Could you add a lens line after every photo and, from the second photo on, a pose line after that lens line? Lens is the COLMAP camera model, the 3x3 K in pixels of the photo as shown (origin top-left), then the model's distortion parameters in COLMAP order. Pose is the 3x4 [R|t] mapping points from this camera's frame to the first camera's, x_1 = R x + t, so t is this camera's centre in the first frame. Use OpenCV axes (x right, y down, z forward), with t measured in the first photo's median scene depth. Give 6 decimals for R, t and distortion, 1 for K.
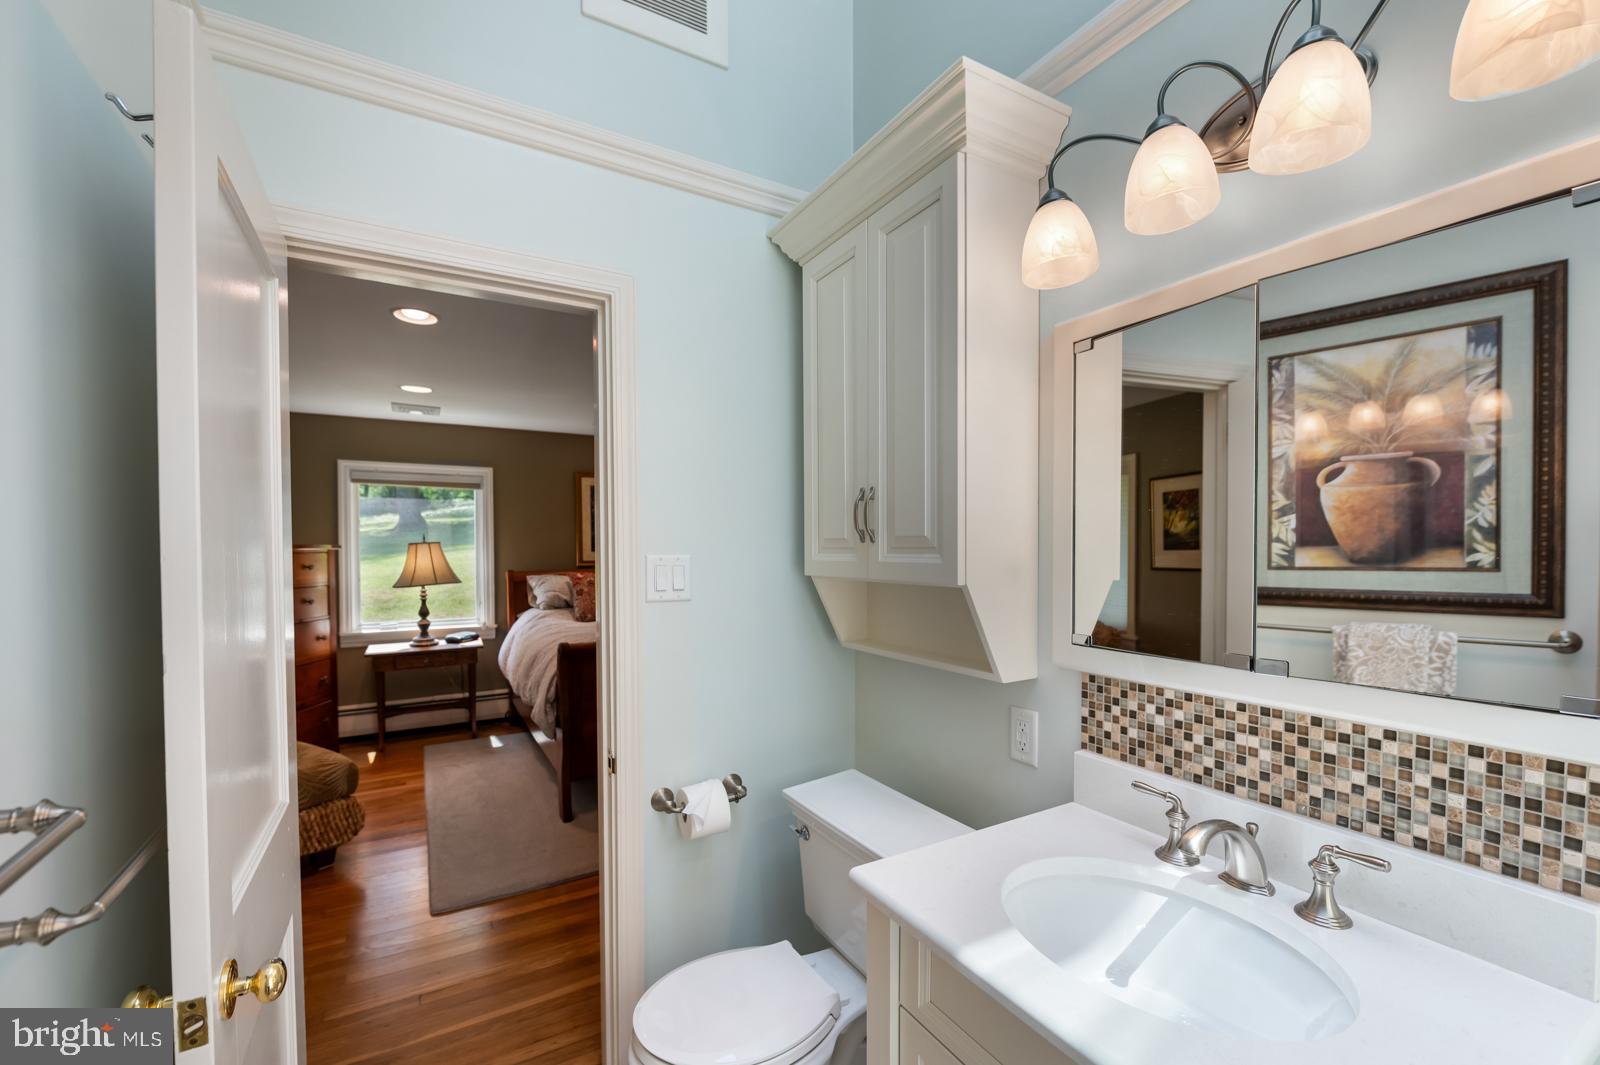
lens RADIAL K [[653.7, 0, 797.7], [0, 653.7, 546.4], [0, 0, 1]] dist [-0.001066, -0.000213]
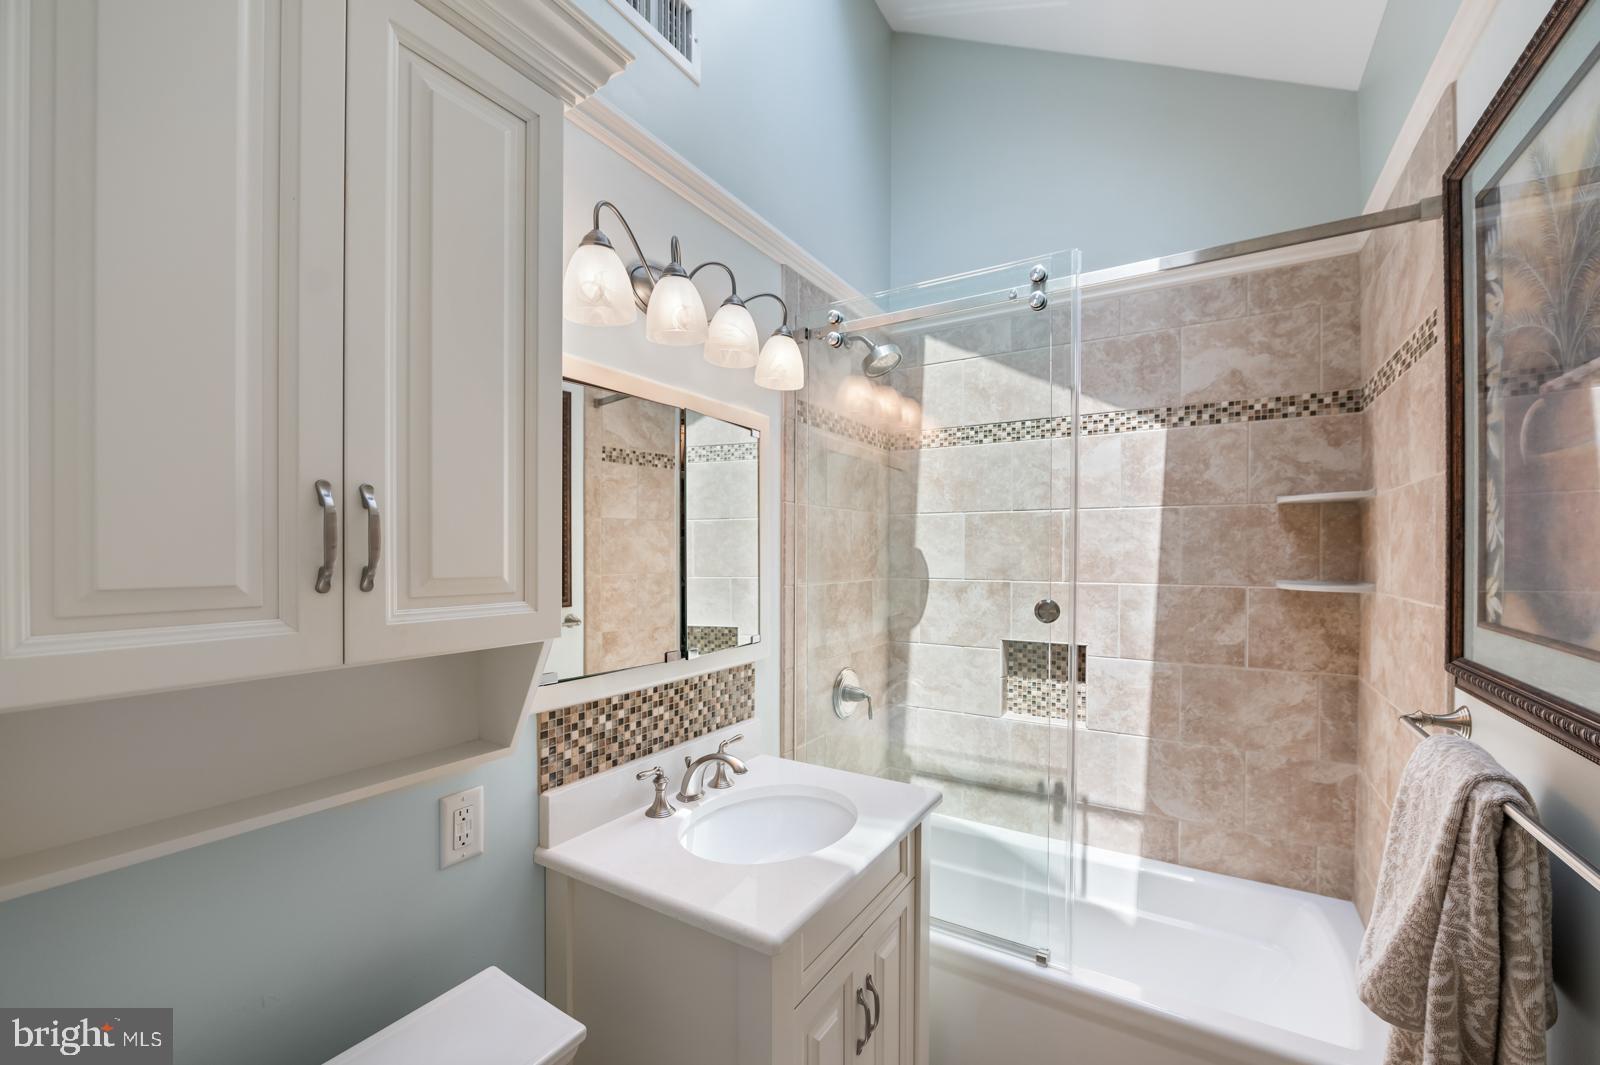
lens RADIAL K [[653.7, 0, 801.3], [0, 653.7, 544.3], [0, 0, 1]] dist [-0.001066, -0.000213]
pose [[-0.457452, 0.014209, 0.889121, -0.750462], [0.002068, 0.999887, -0.014916, -0.052163], [-0.889232, -0.004985, -0.457429, 1.366054]]
